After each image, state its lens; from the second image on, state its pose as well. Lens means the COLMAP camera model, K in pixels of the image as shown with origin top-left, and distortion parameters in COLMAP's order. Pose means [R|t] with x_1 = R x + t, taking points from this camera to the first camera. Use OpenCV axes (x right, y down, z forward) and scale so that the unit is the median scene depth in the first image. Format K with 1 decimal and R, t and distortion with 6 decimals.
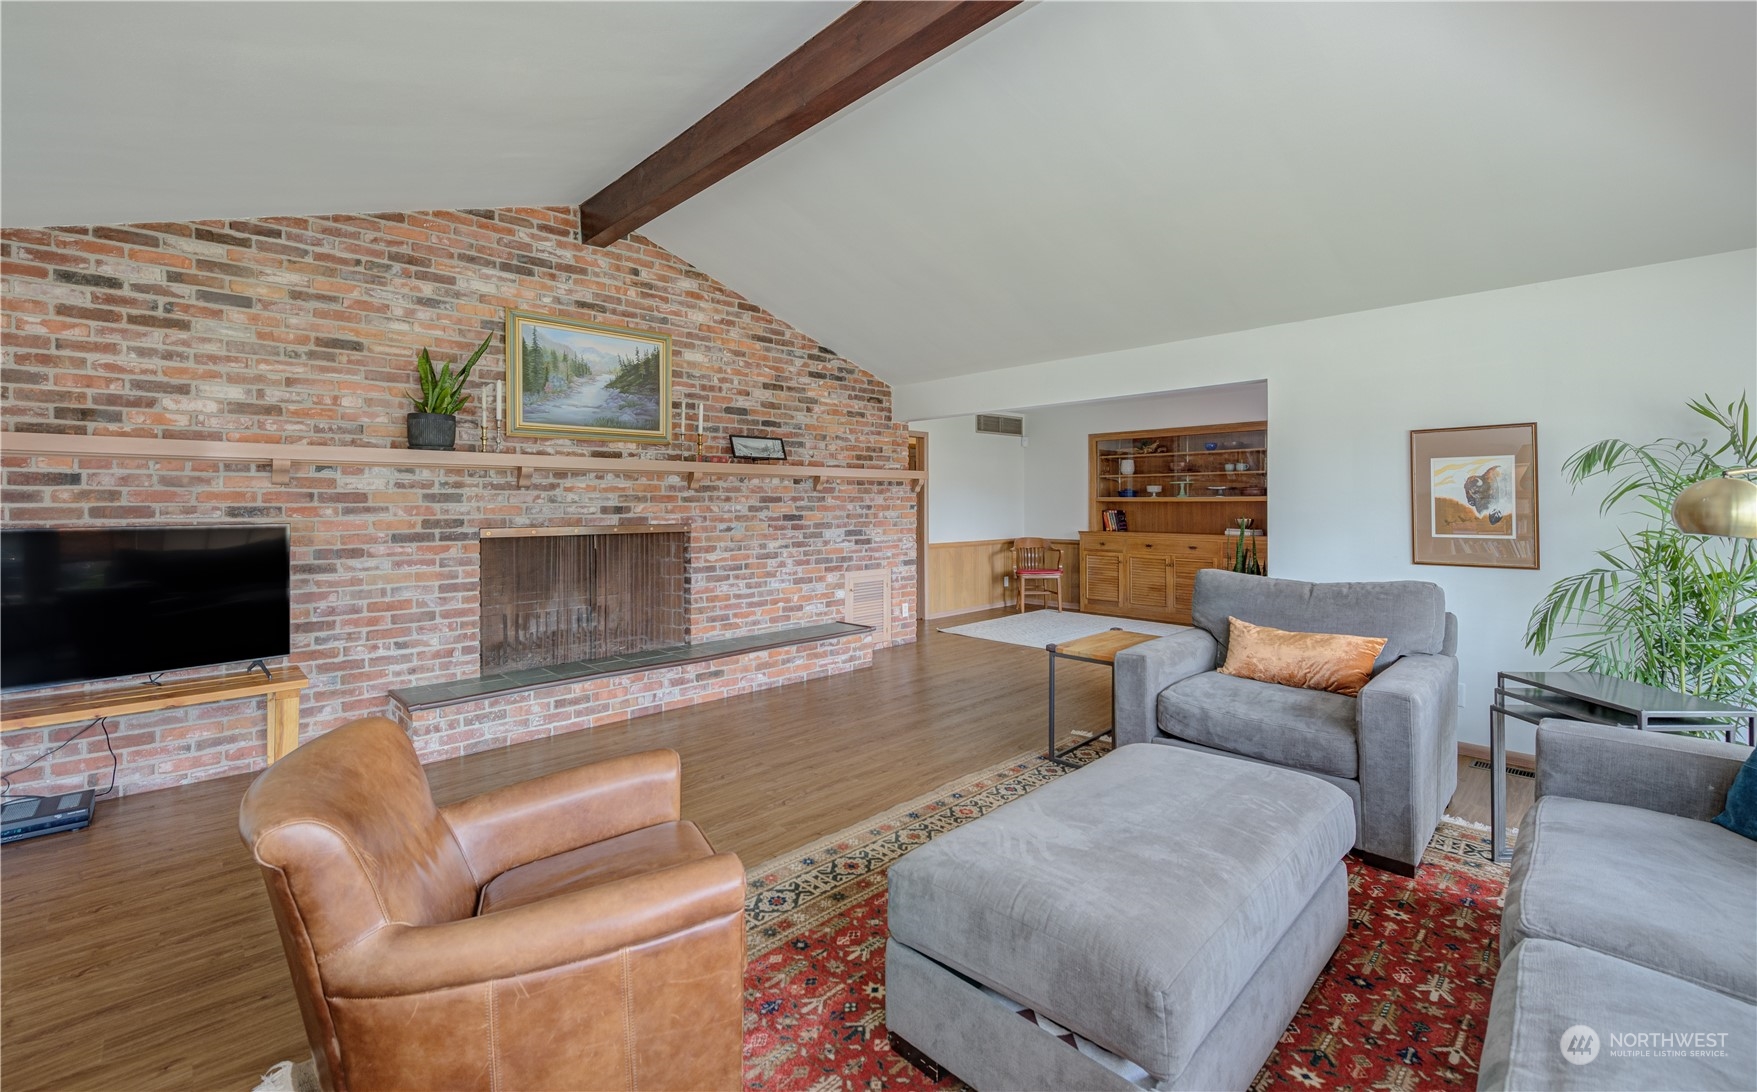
lens RADIAL K [[752.8, 0, 888.8], [0, 752.8, 496.4], [0, 0, 1]] dist [0.003032, 0.000232]
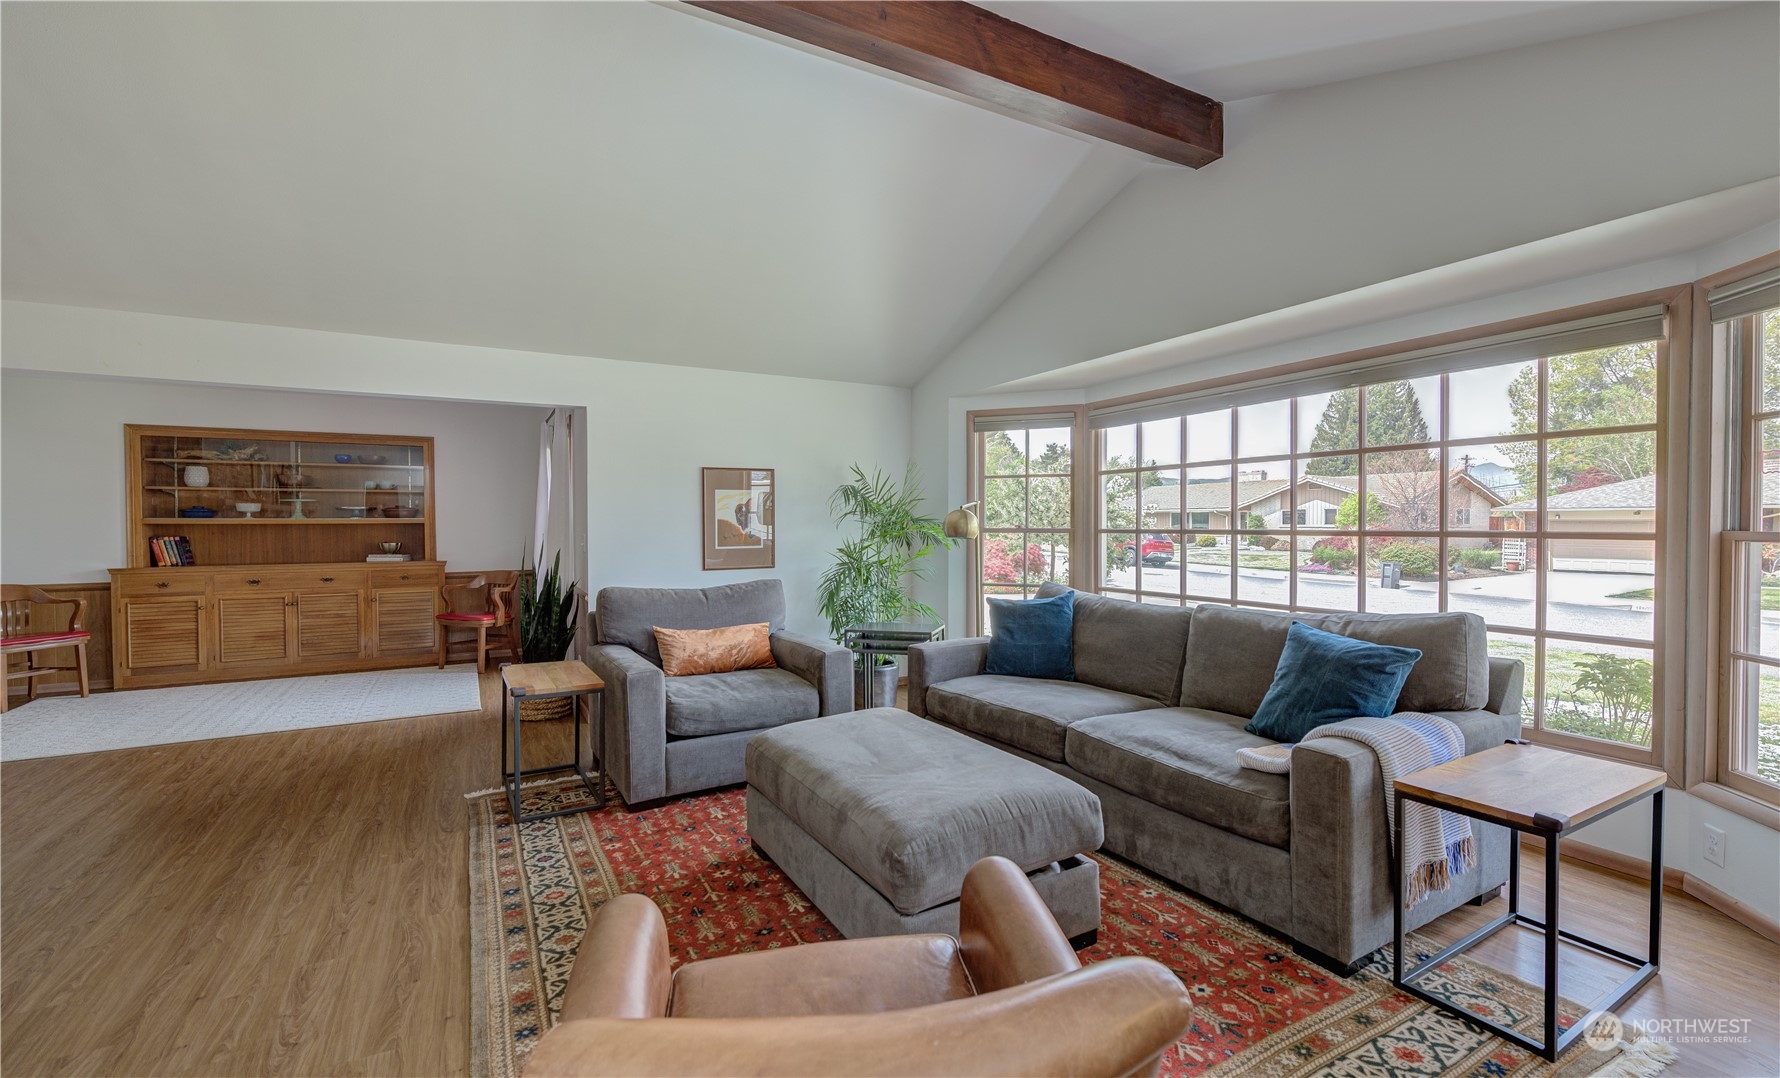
lens RADIAL K [[748.0, 0, 930.2], [0, 748.0, 529.0], [0, 0, 1]] dist [-0.002793, -0.000745]
pose [[0.234290, -0.007243, 0.972140, -0.338780], [-0.003719, 0.999958, 0.008346, 0.004680], [-0.972160, -0.005570, 0.234254, 0.233434]]
